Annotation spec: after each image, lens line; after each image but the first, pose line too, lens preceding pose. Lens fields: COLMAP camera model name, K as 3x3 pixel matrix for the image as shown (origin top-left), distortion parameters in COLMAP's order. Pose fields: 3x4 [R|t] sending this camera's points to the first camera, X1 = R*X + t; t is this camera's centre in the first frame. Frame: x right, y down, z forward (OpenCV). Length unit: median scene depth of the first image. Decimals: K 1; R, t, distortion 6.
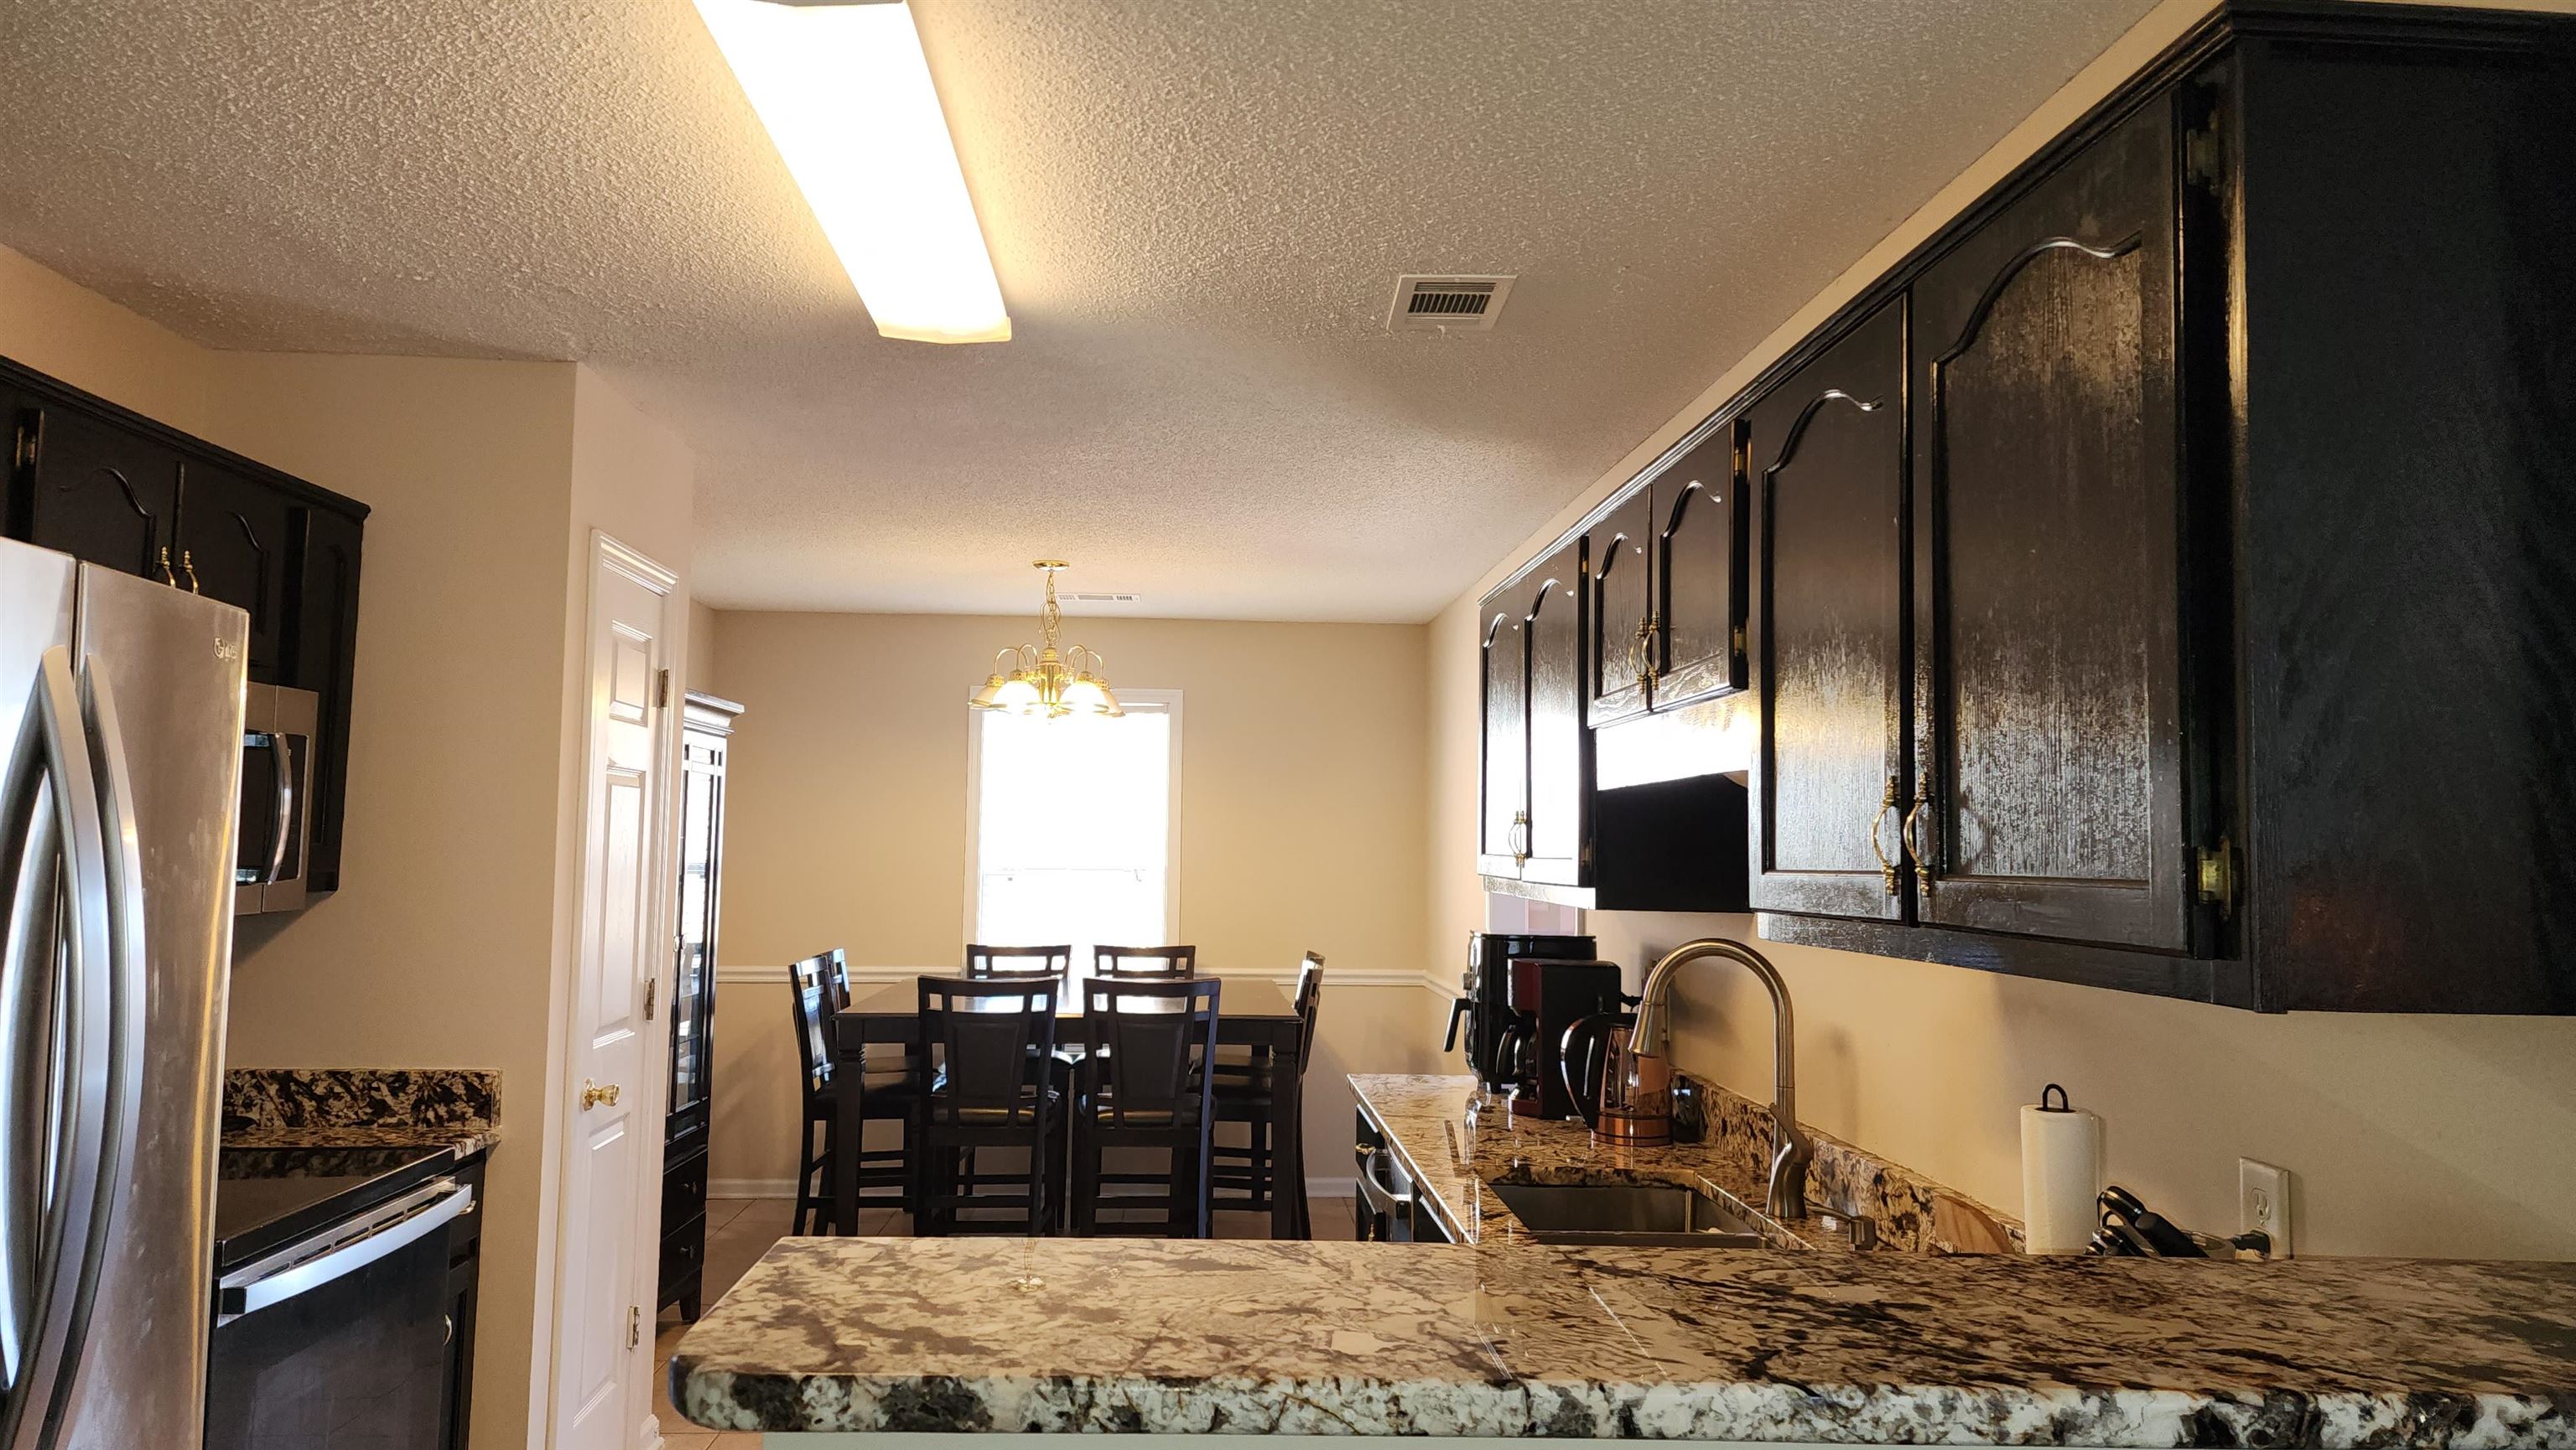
lens RADIAL K [[1705.2, 0, 1283.9], [0, 1705.2, 719.2], [0, 0, 1]] dist [0.076388, -0.063027]
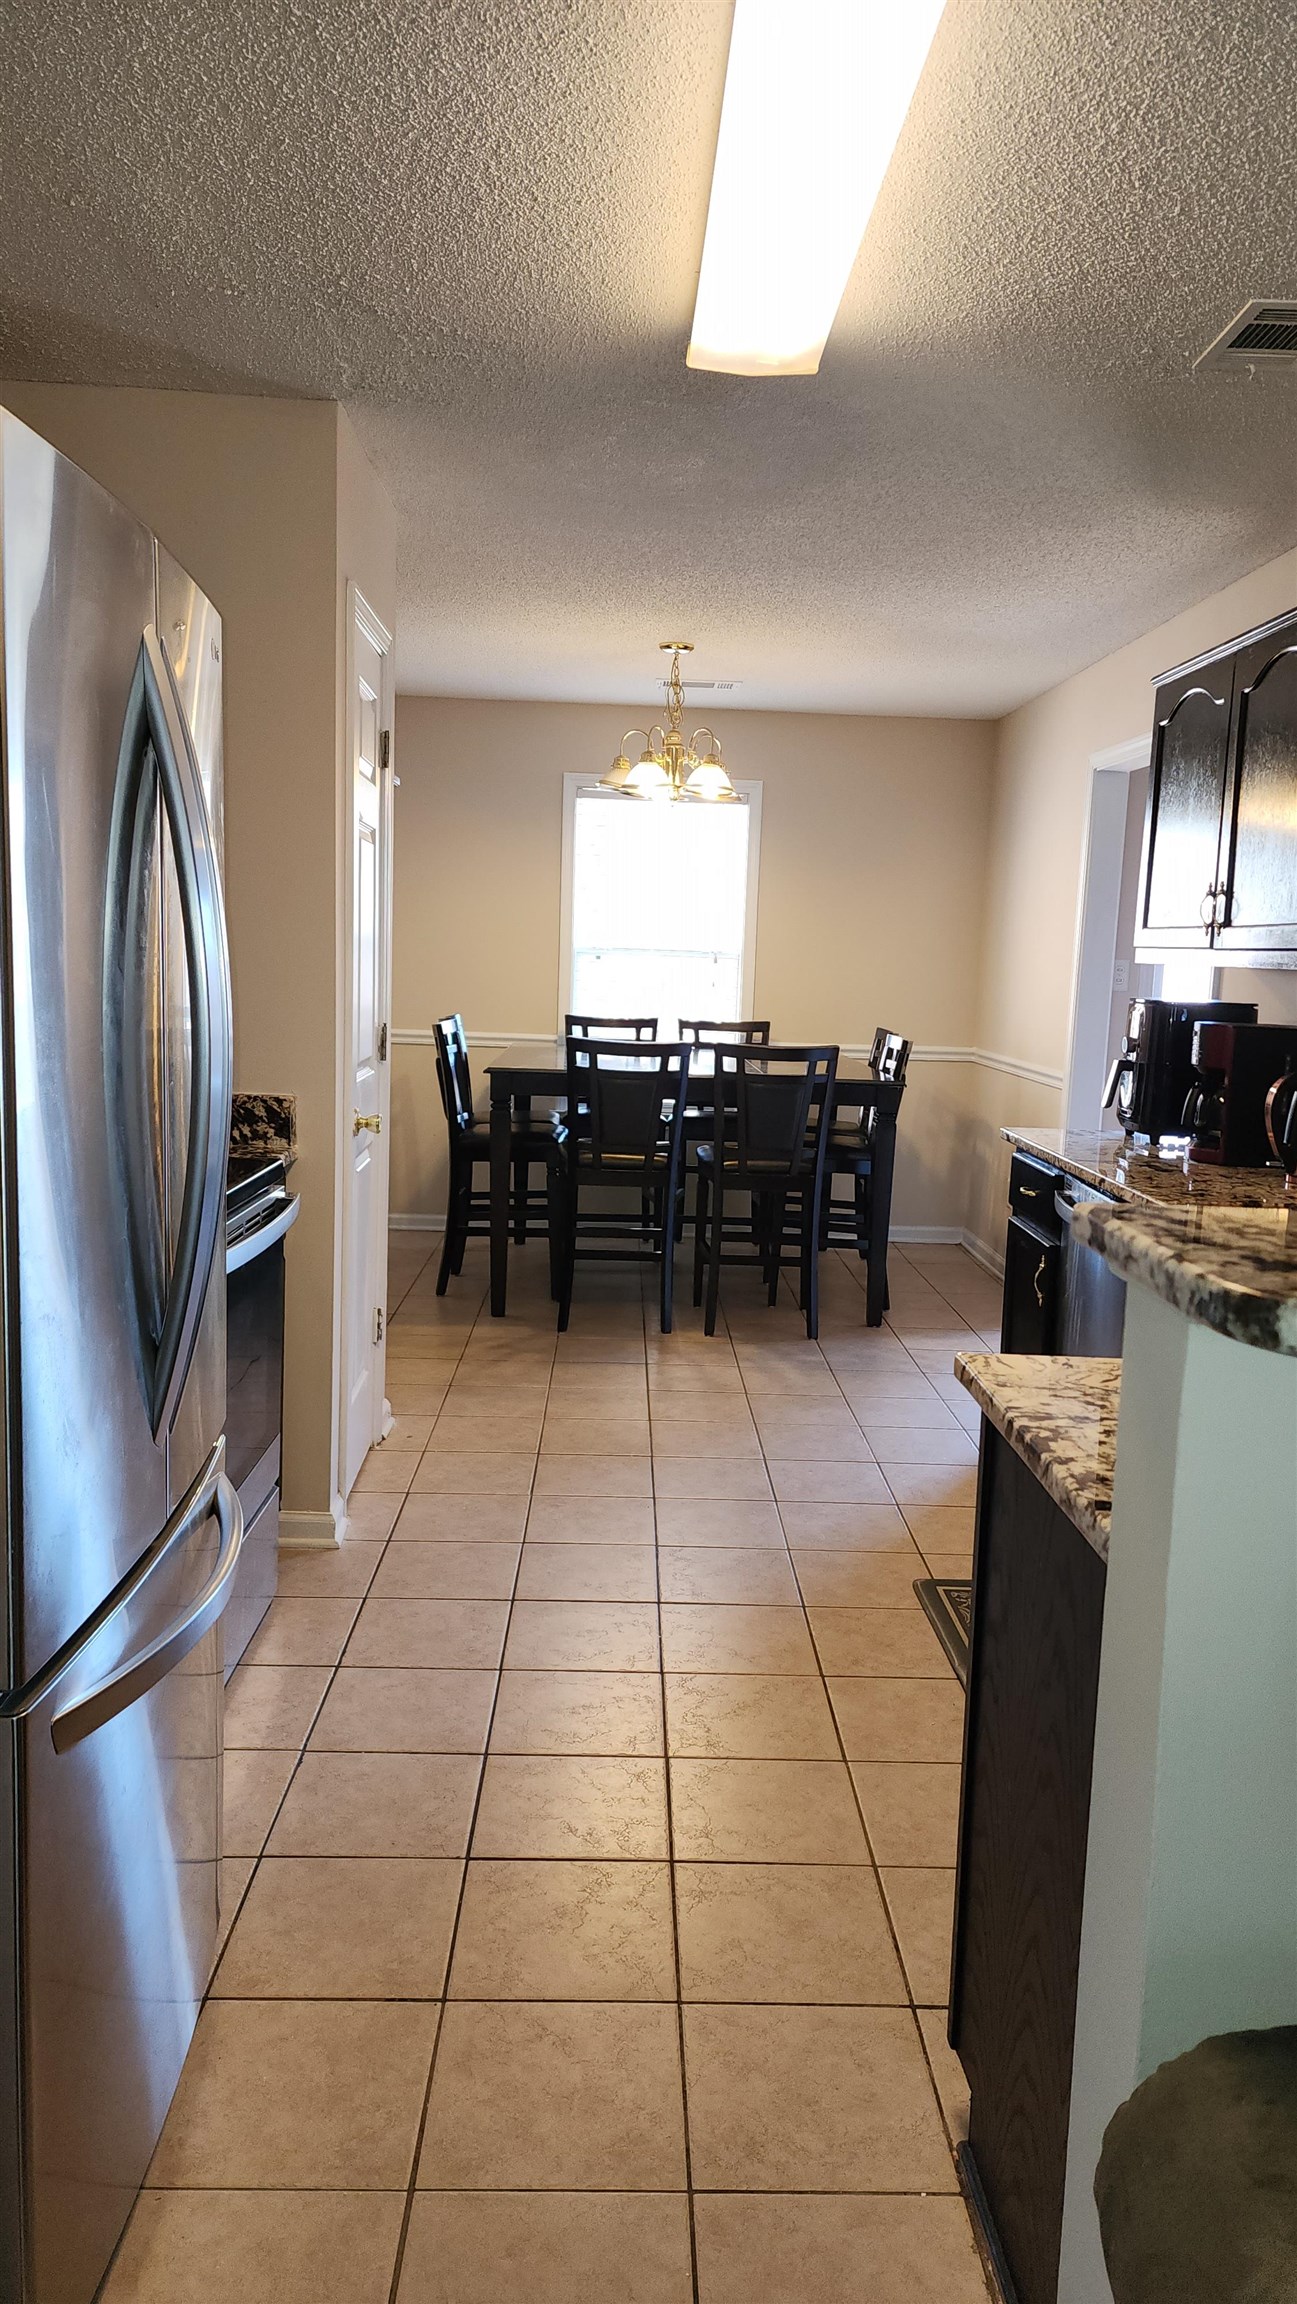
lens RADIAL K [[1525.1, 0, 654.8], [0, 1525.1, 1152.1], [0, 0, 1]] dist [0.076388, -0.063027]
pose [[0.999736, 0.022979, -0.000460, -0.154490], [-0.022430, 0.979815, 0.198643, 0.026903], [0.005015, -0.198581, 0.980072, 0.025826]]
